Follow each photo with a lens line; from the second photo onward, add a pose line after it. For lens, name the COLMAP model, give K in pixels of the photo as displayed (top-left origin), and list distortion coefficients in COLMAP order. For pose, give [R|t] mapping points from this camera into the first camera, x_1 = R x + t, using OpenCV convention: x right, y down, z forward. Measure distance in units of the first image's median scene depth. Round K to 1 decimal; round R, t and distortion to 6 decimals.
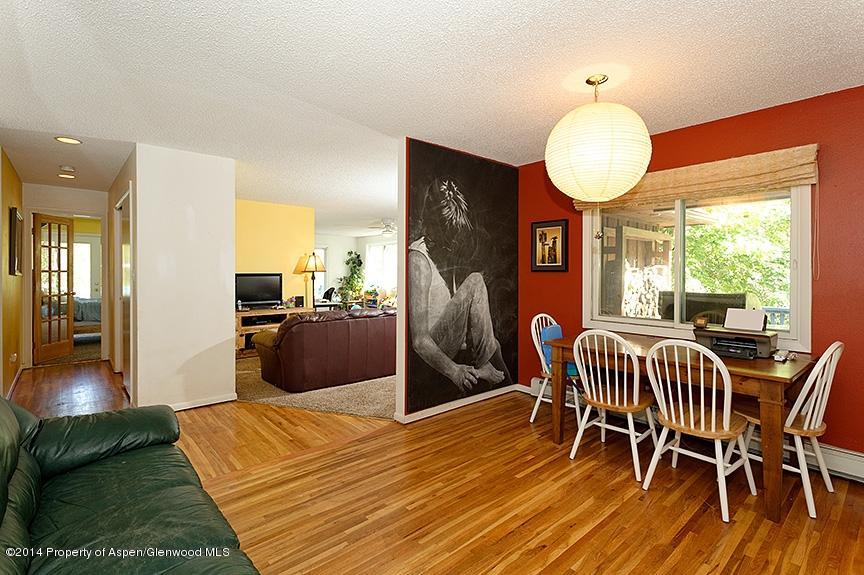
lens RADIAL K [[415.8, 0, 431.7], [0, 415.8, 274.9], [0, 0, 1]] dist [0.000762, 0.000232]
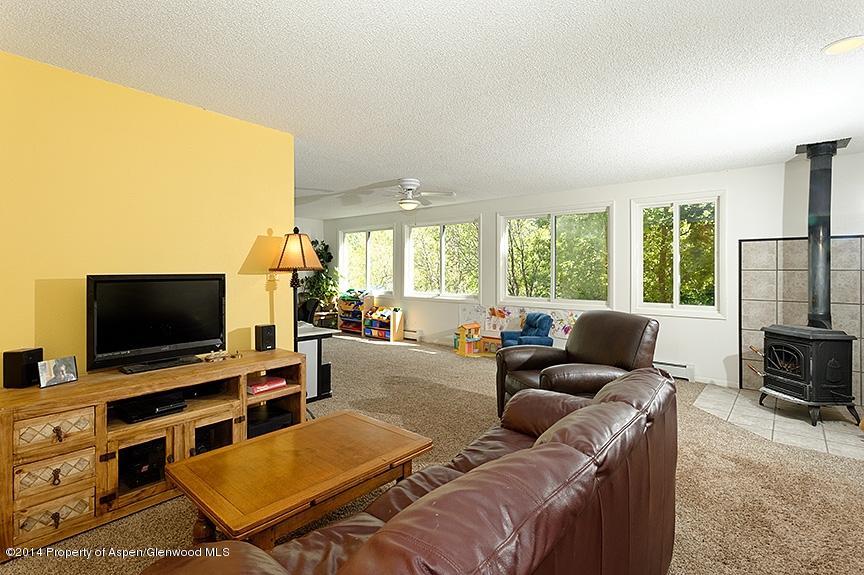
lens RADIAL K [[423.2, 0, 428.9], [0, 423.2, 285.2], [0, 0, 1]] dist [0.001358, 0.000638]
pose [[0.989864, -0.005046, 0.141930, -0.202970], [0.000973, 0.999586, 0.028755, -0.004409], [-0.142016, -0.028325, 0.989459, 0.517038]]
